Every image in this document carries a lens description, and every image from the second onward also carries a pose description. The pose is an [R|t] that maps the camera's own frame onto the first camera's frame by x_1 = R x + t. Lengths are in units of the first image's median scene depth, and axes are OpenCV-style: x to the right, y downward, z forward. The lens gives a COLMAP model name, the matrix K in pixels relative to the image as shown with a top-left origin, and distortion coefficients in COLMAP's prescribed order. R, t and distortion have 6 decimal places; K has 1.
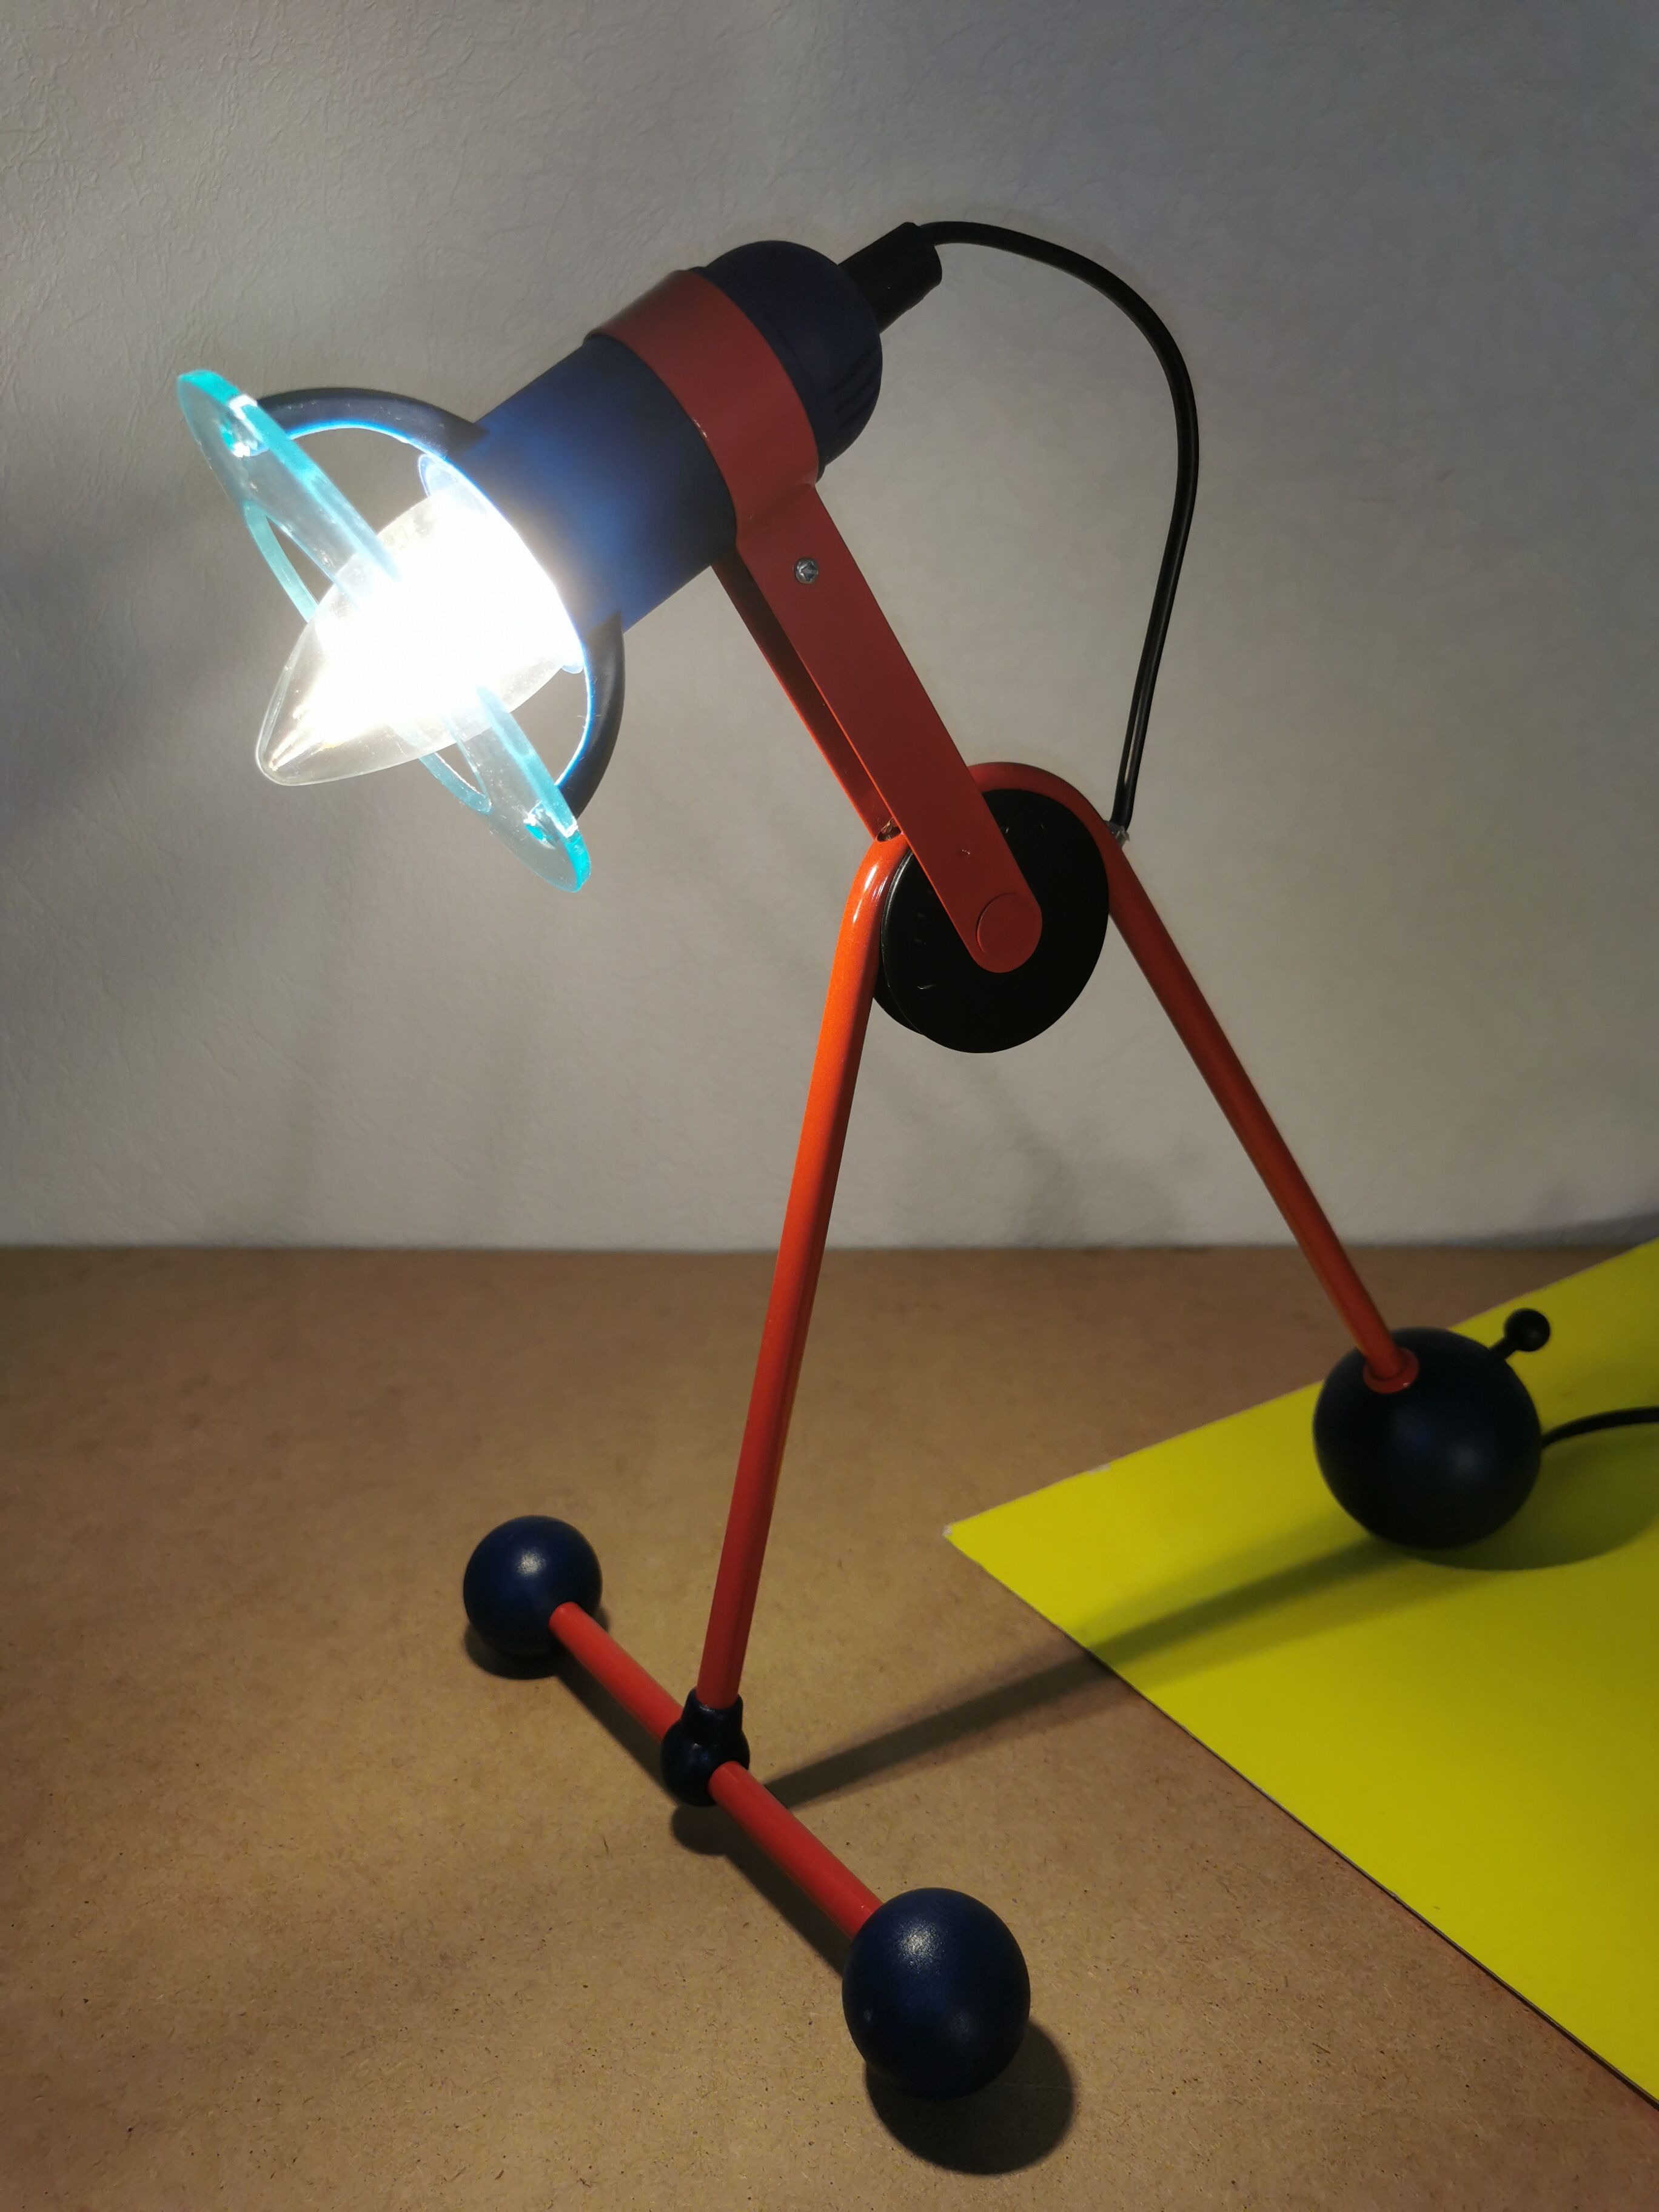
lens RADIAL K [[1764.5, 0, 829.5], [0, 1764.5, 1106.0], [0, 0, 1]] dist [0.003832, 0.002182]
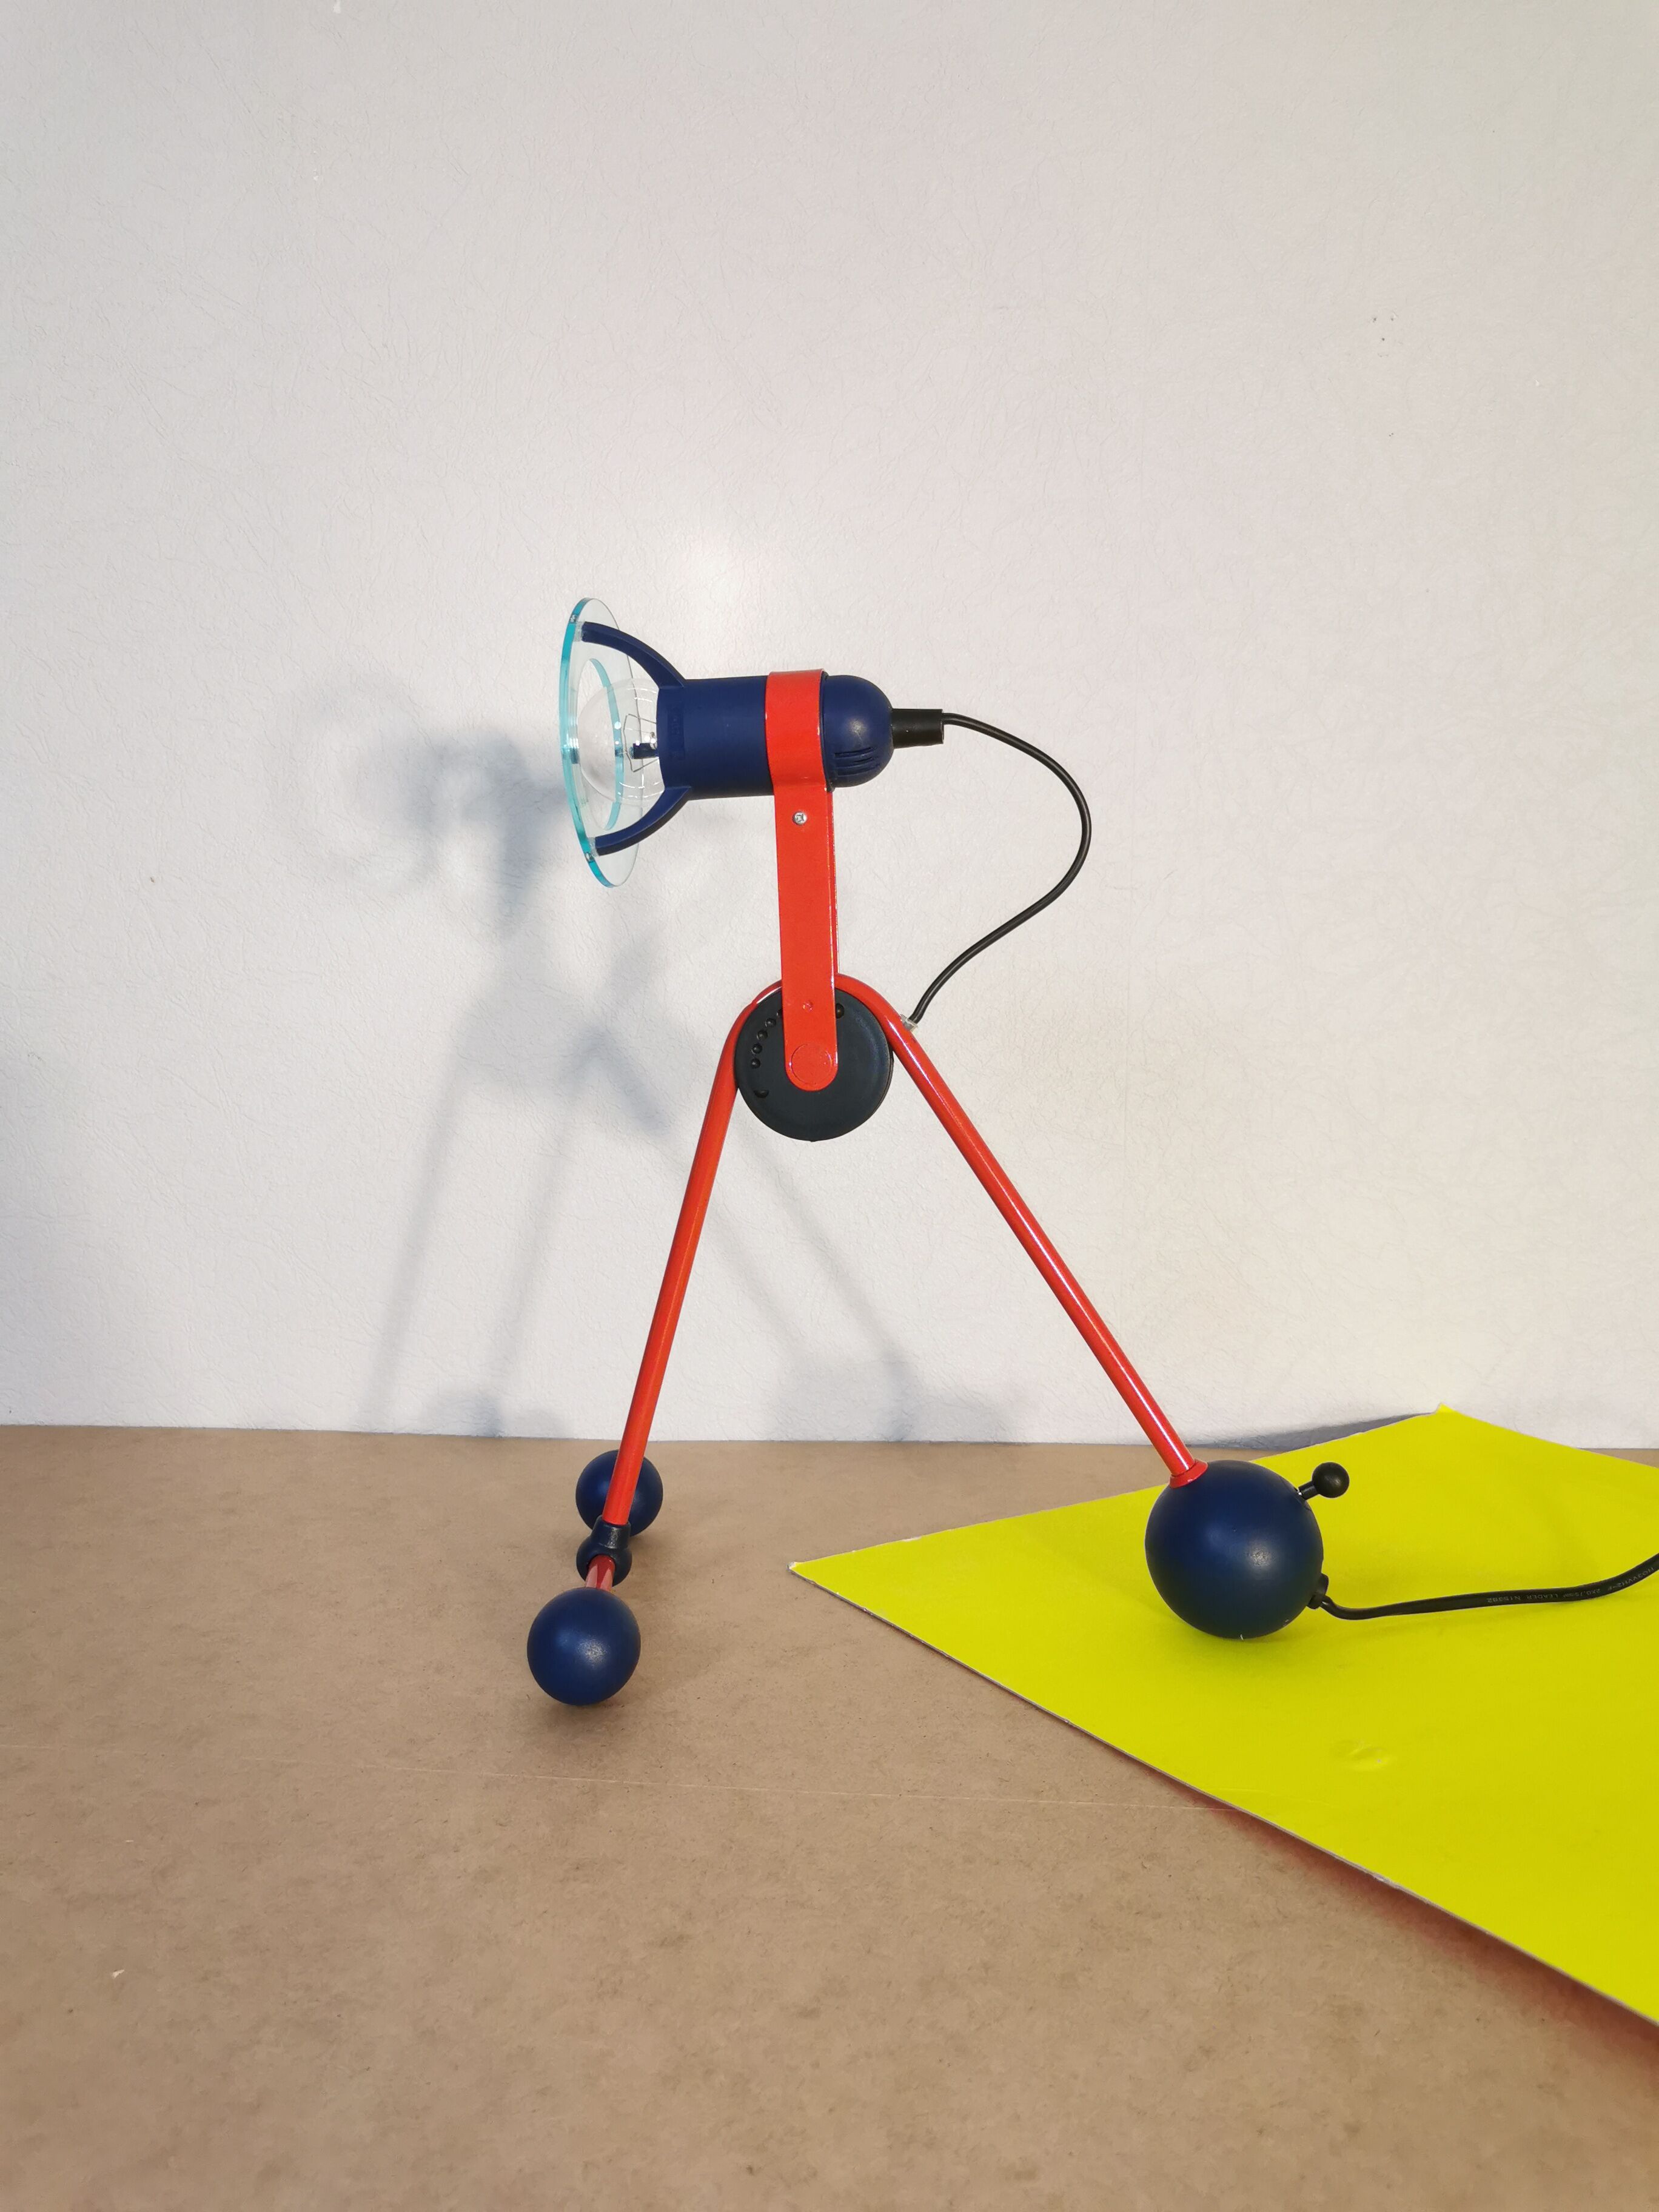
lens RADIAL K [[1744.6, 0, 836.9], [0, 1744.6, 1097.8], [0, 0, 1]] dist [0.009851, -0.004190]
pose [[0.999557, 0.023924, 0.017713, 0.089042], [-0.018168, 0.961667, -0.273618, 0.349264], [-0.023580, 0.273175, 0.961675, -0.512999]]
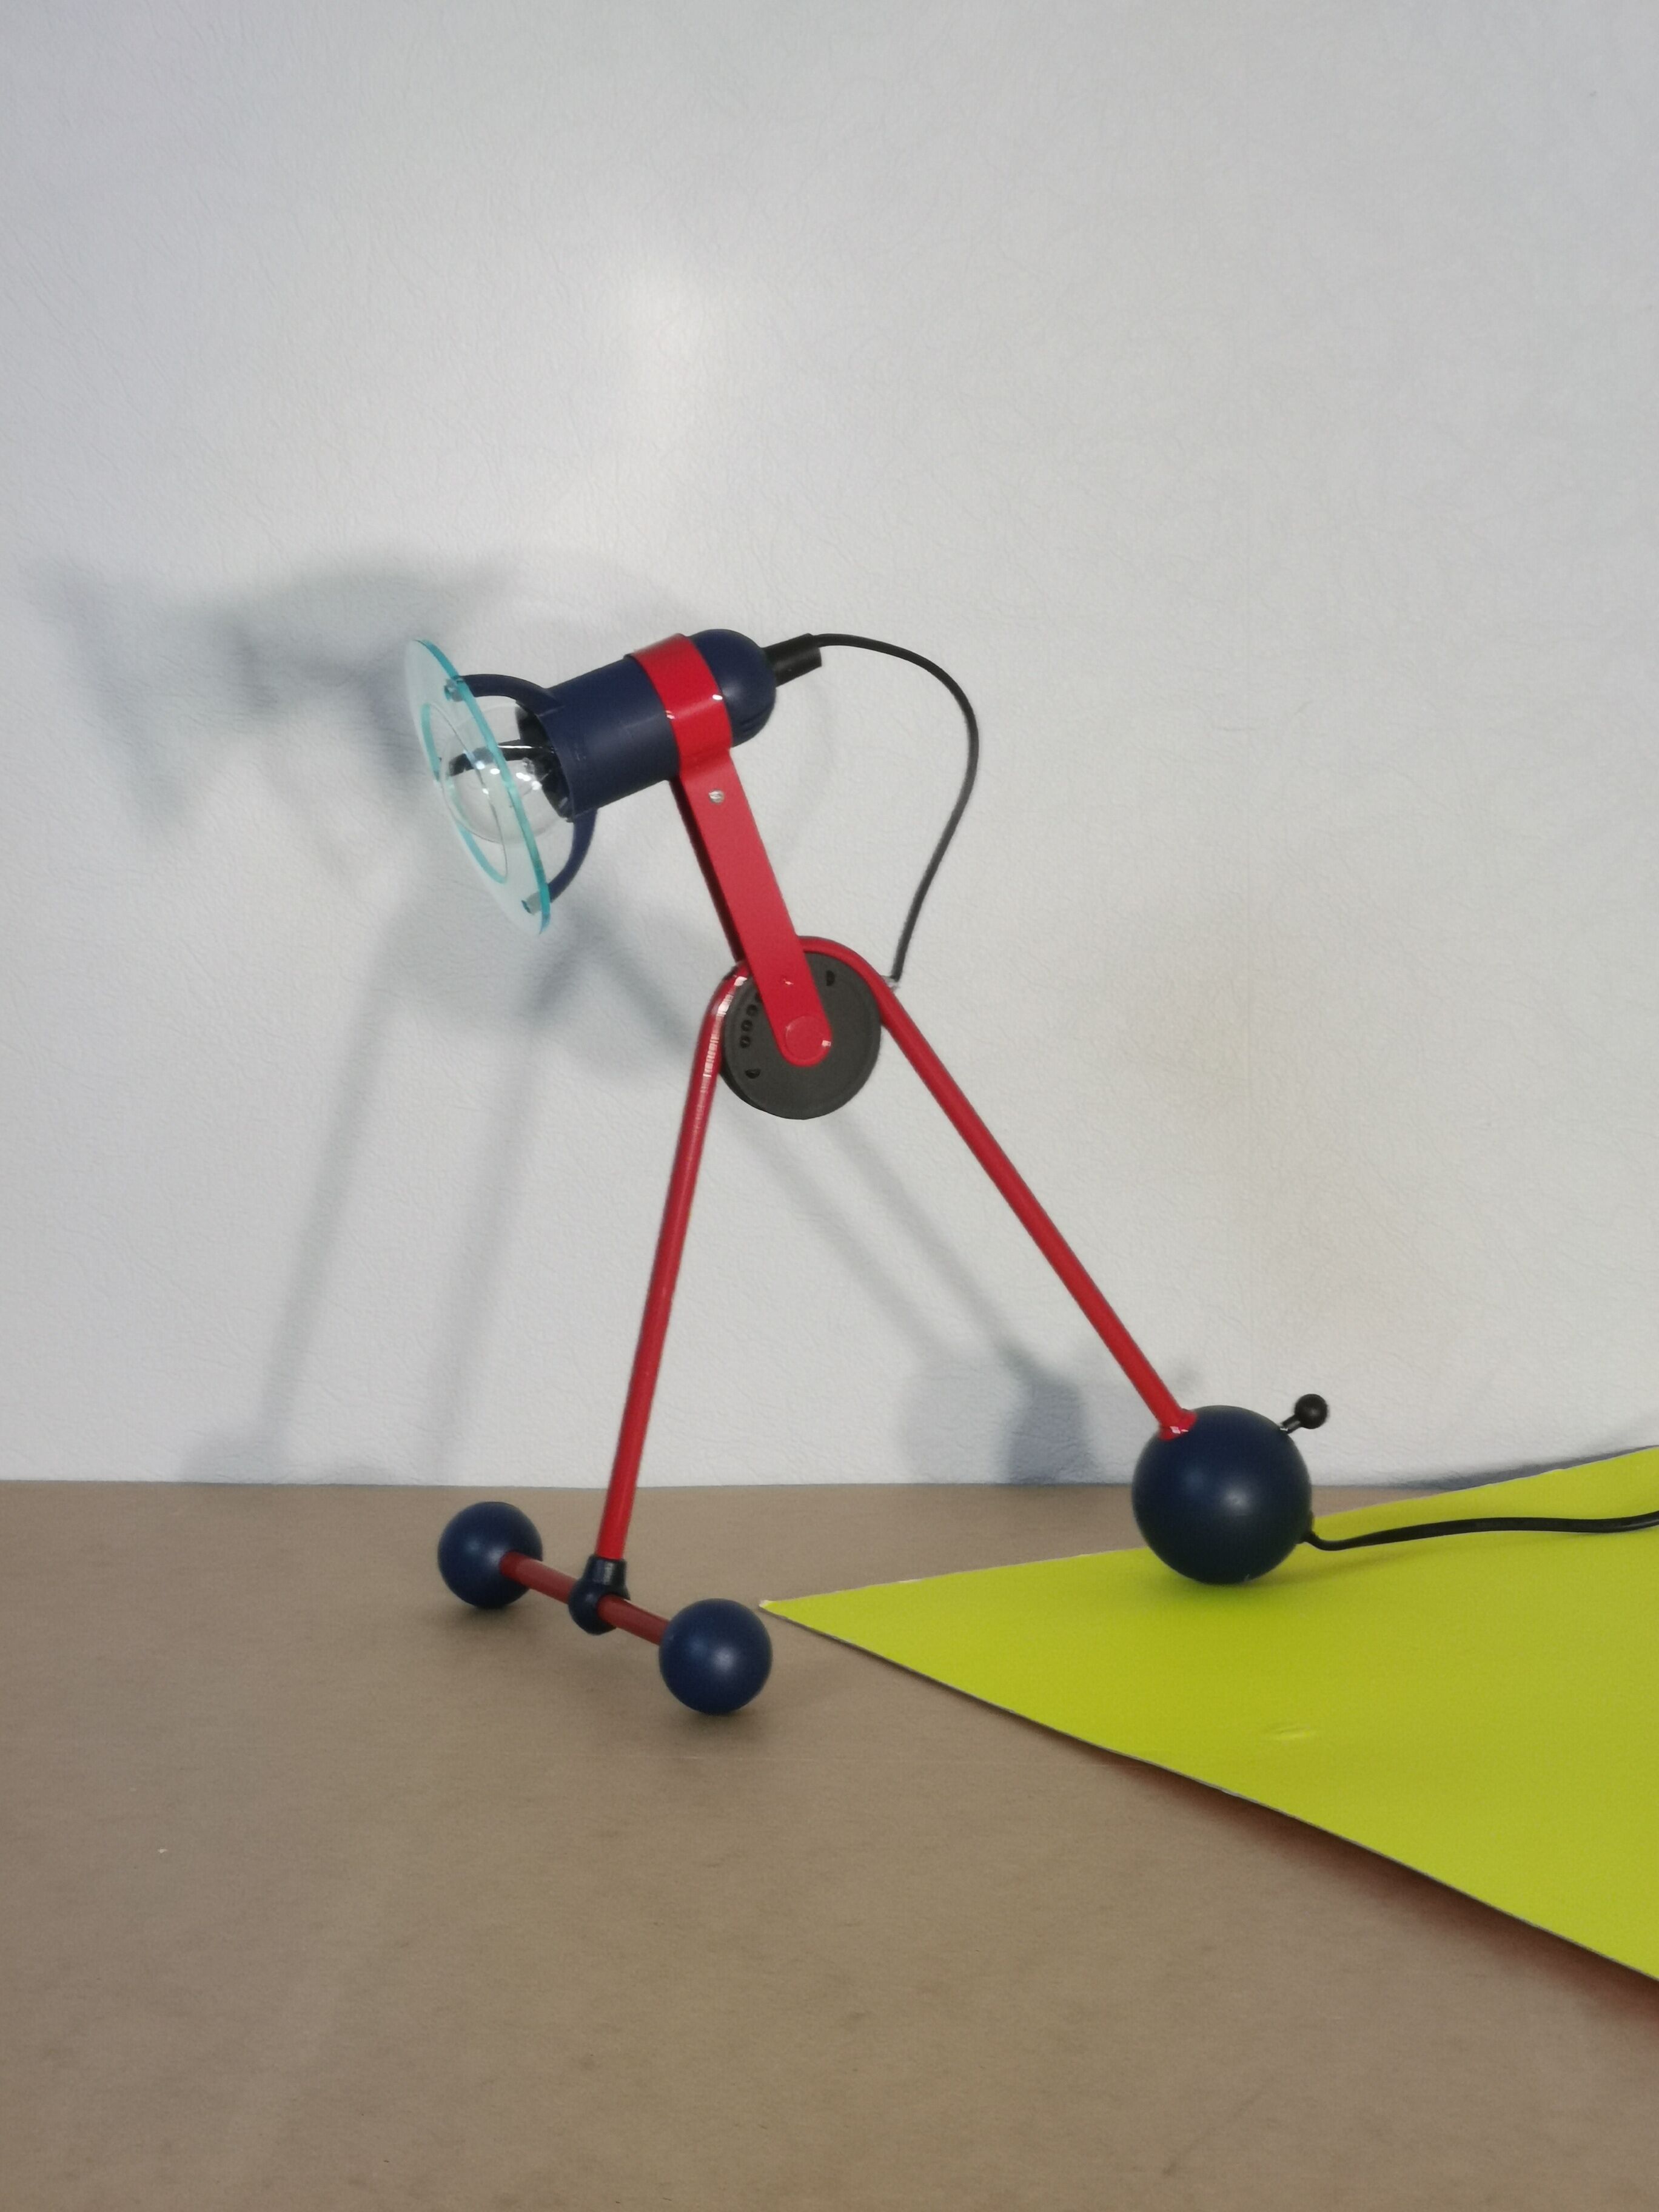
lens RADIAL K [[5215.3, 0, 856.1], [0, 5215.3, 1138.9], [0, 0, 1]] dist [0.616326, -7.945394]
pose [[0.998230, 0.002909, -0.059403, 0.441196], [-0.014034, 0.982118, -0.187741, 0.791713], [0.057794, 0.188243, 0.980421, -3.311165]]
